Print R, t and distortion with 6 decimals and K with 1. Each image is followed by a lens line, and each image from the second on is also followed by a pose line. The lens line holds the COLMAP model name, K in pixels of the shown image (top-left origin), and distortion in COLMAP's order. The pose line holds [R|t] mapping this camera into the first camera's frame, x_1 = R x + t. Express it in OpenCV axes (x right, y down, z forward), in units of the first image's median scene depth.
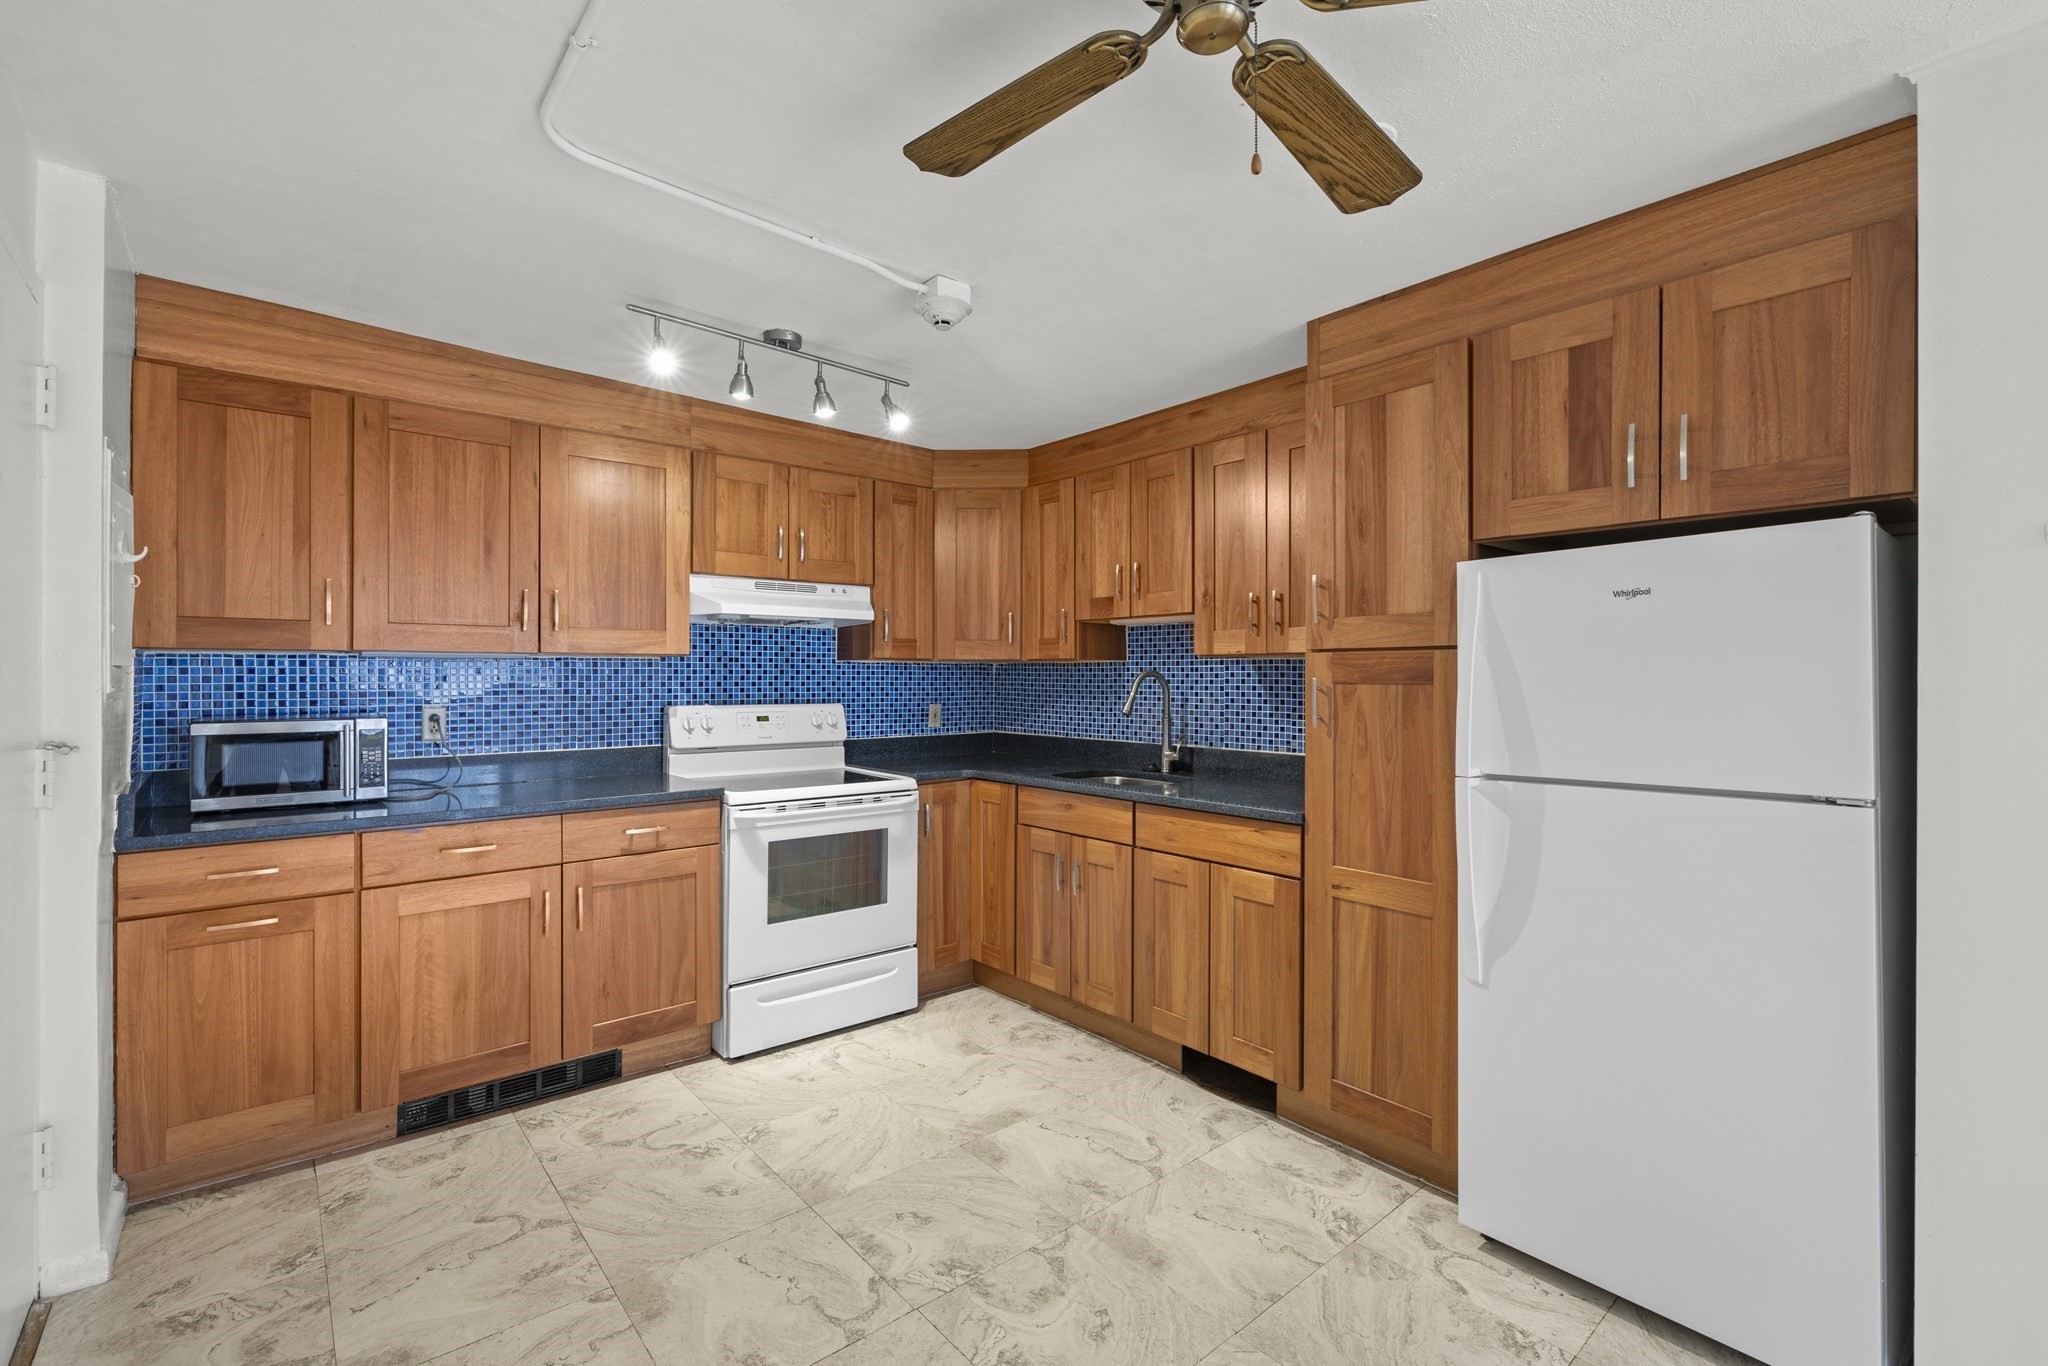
lens RADIAL K [[900.7, 0, 1024.8], [0, 900.7, 672.6], [0, 0, 1]] dist [0.000617, 0.000181]
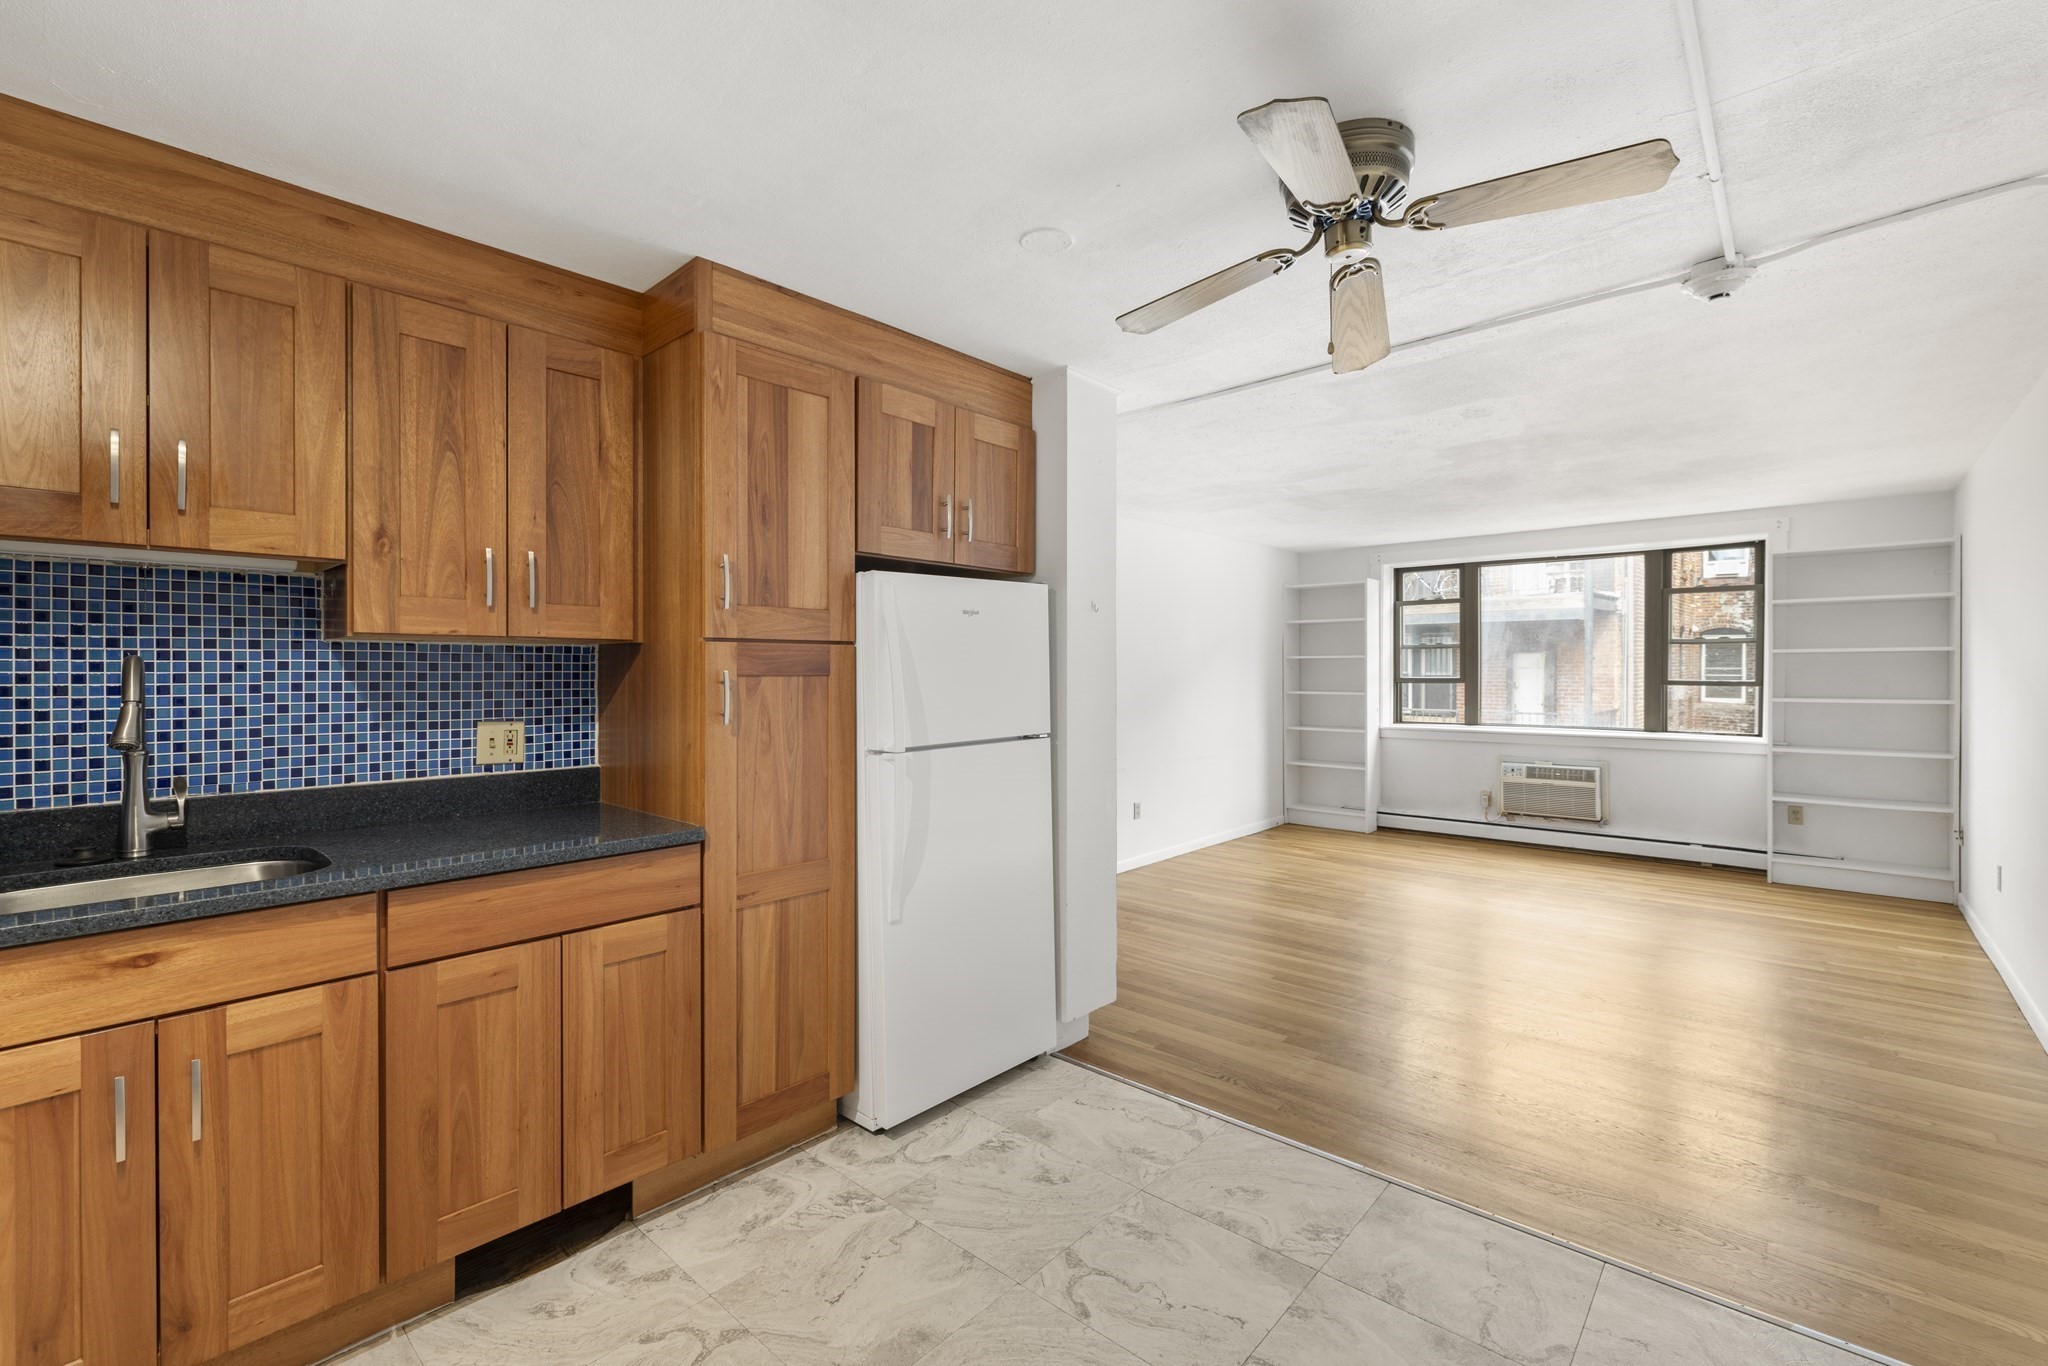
lens RADIAL K [[876.3, 0, 1021.1], [0, 876.3, 673.9], [0, 0, 1]] dist [-0.000867, -0.000039]
pose [[-0.129129, -0.007204, 0.991602, -0.515969], [-0.005171, 0.999965, 0.006591, 0.001841], [-0.991614, -0.004276, -0.129161, 0.741154]]
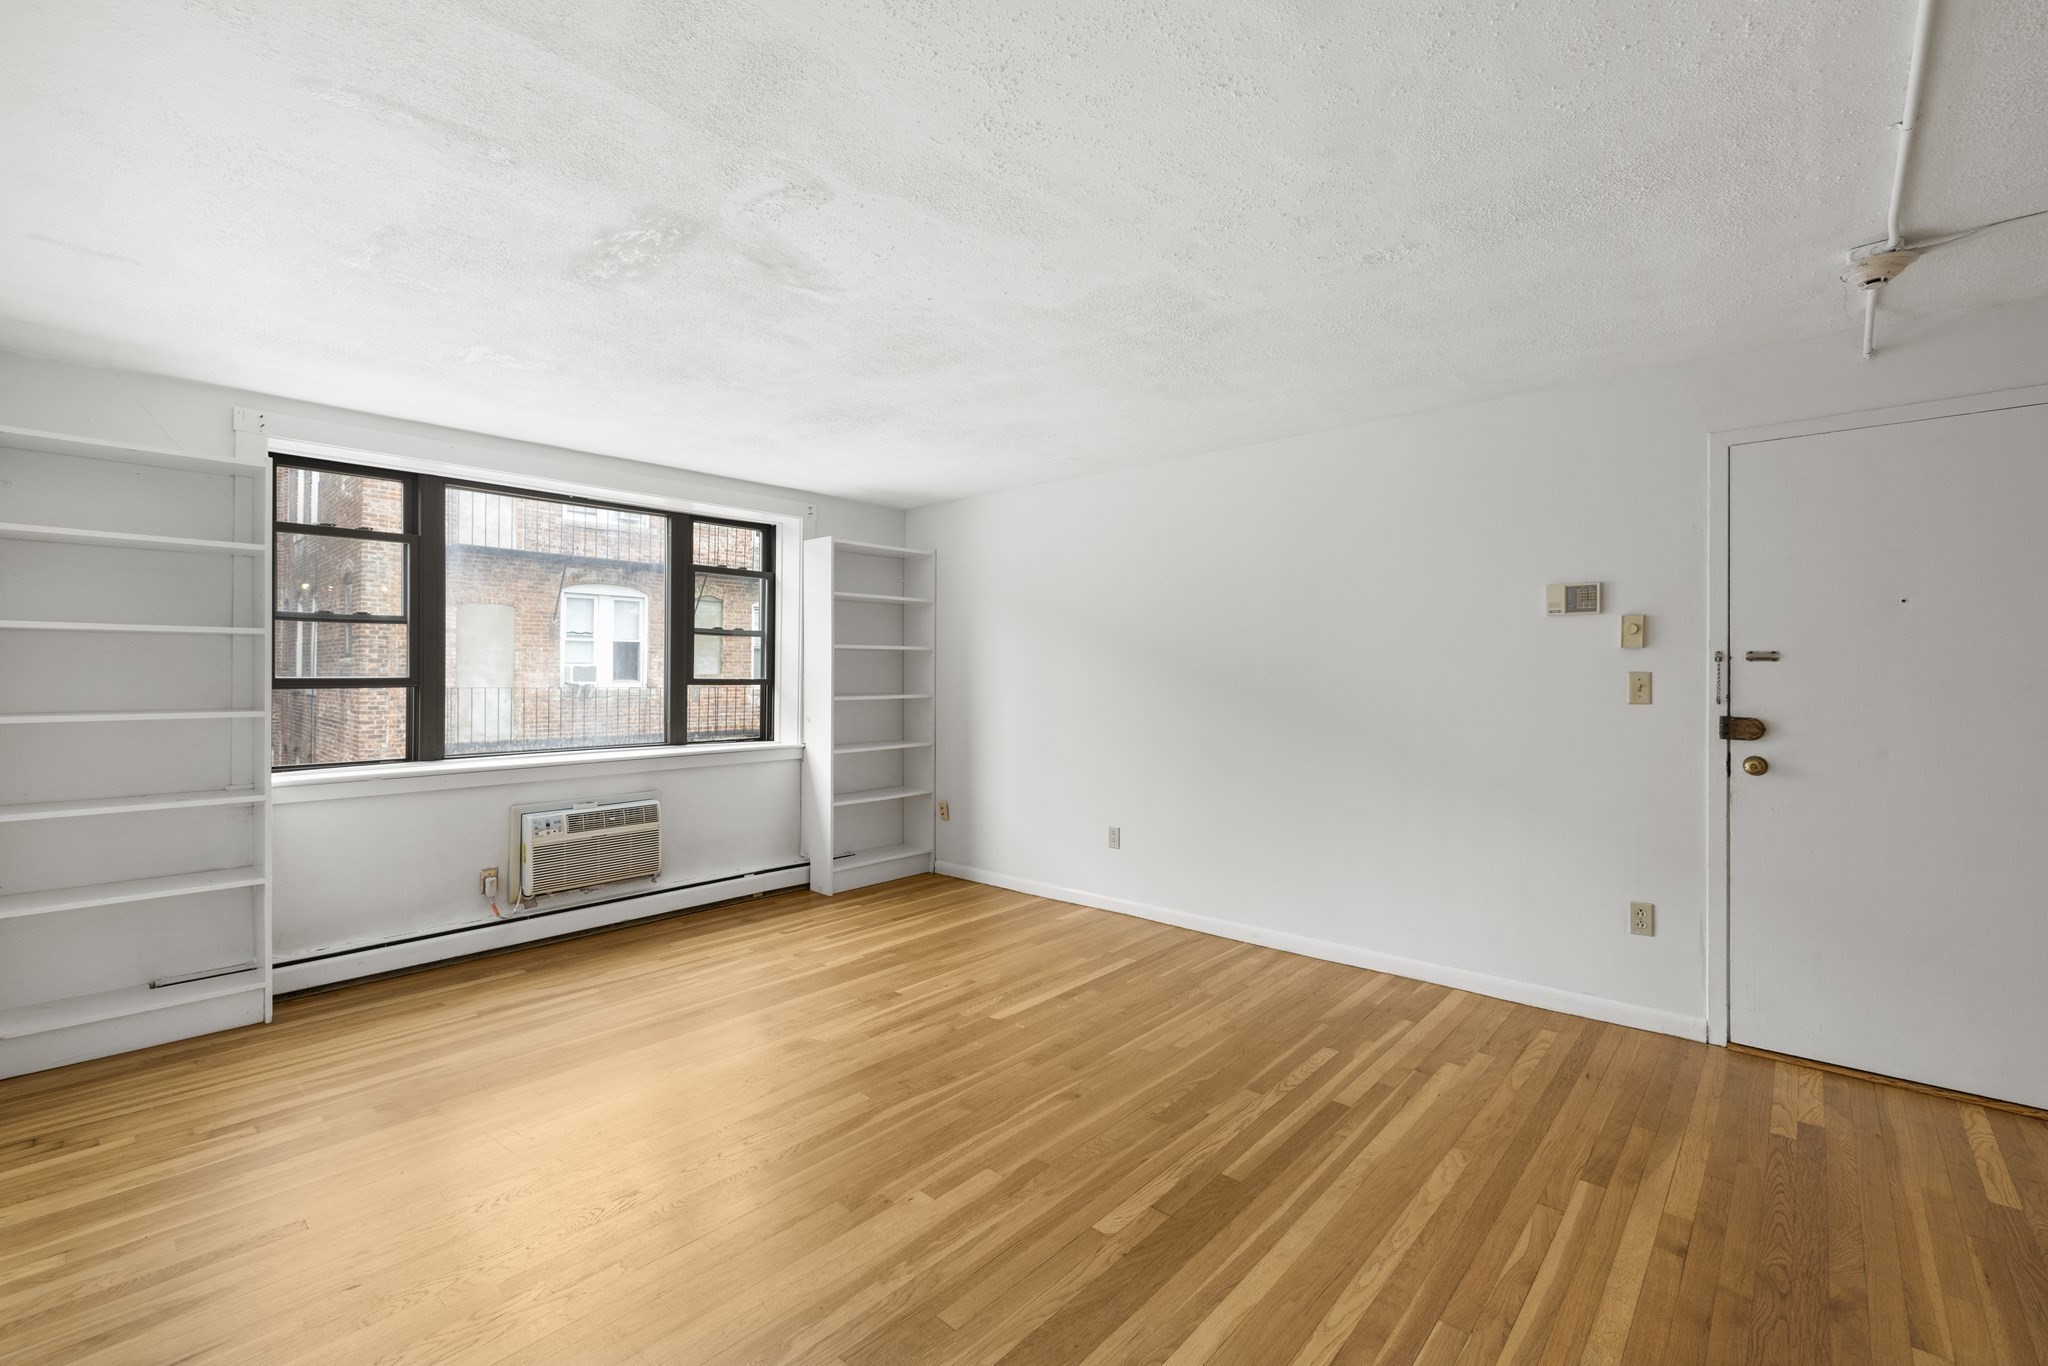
lens RADIAL K [[882.3, 0, 1014.5], [0, 882.3, 681.8], [0, 0, 1]] dist [-0.001300, 0.000148]
pose [[-0.991813, -0.003880, -0.127639, 1.050785], [-0.004508, 0.999979, 0.004634, 0.018937], [0.127618, 0.005172, -0.991810, 0.691451]]
